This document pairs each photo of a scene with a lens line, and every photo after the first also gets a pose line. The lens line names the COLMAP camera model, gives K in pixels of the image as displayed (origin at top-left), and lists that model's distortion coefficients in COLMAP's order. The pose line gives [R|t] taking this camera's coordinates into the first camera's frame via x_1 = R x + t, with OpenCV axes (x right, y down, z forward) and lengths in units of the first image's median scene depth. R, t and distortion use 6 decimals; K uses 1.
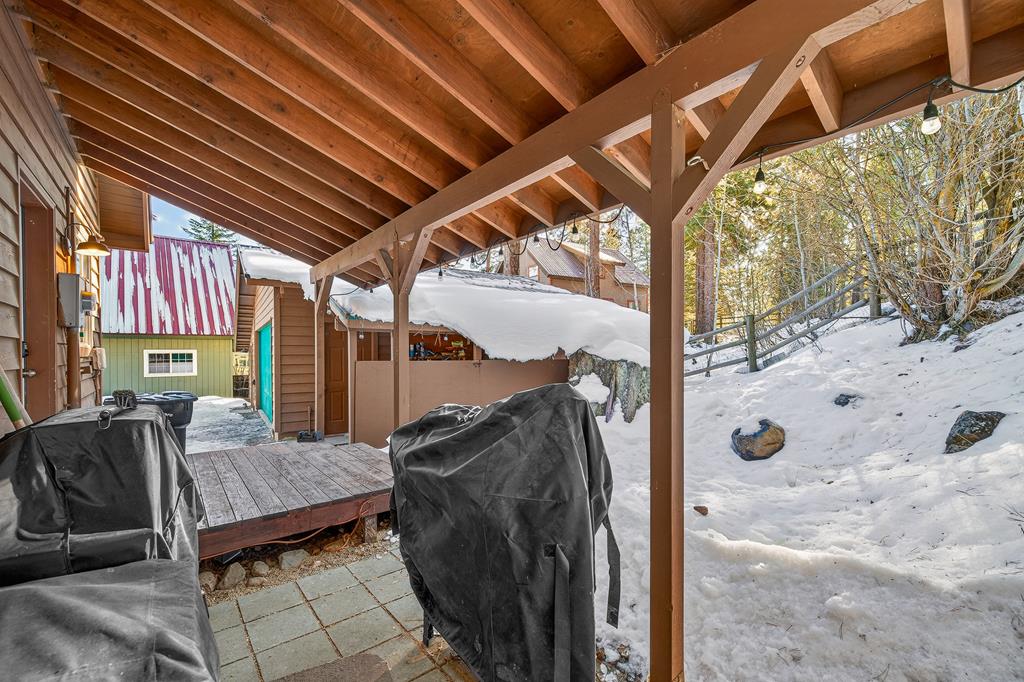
lens RADIAL K [[429.0, 0, 512.0], [0, 429.0, 341.0], [0, 0, 1]] dist [-0.000714, -0.000011]
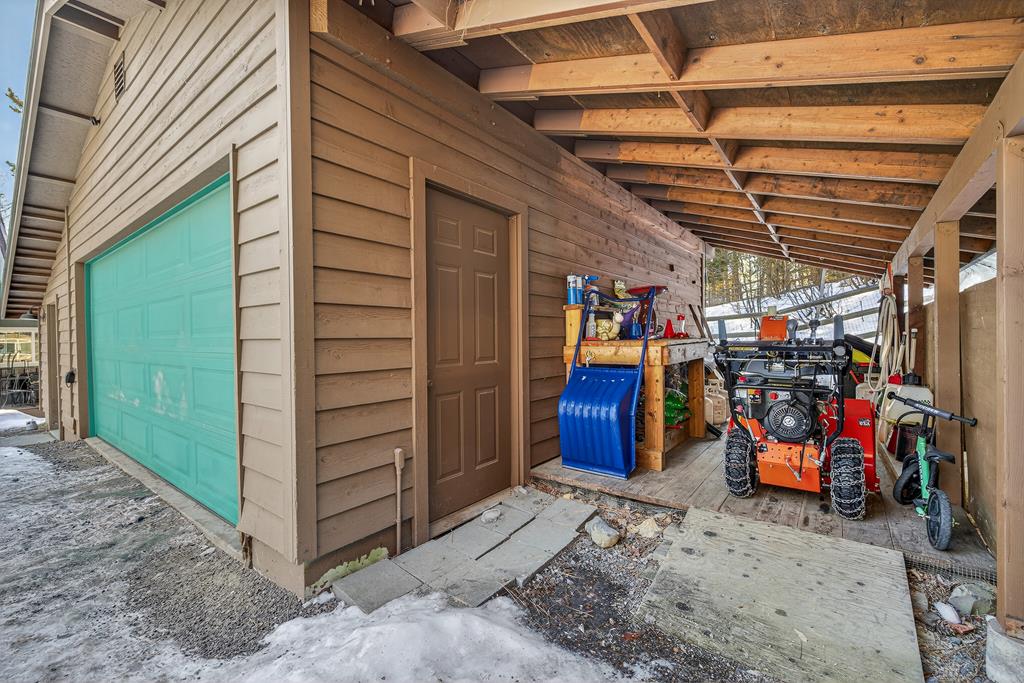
lens RADIAL K [[432.8, 0, 510.0], [0, 432.8, 339.3], [0, 0, 1]] dist [0.000872, -0.000045]
pose [[0.951451, -0.004934, 0.307760, -0.303773], [-0.002392, 0.999723, 0.023421, 0.043641], [-0.307790, -0.023020, 0.951176, 0.427920]]
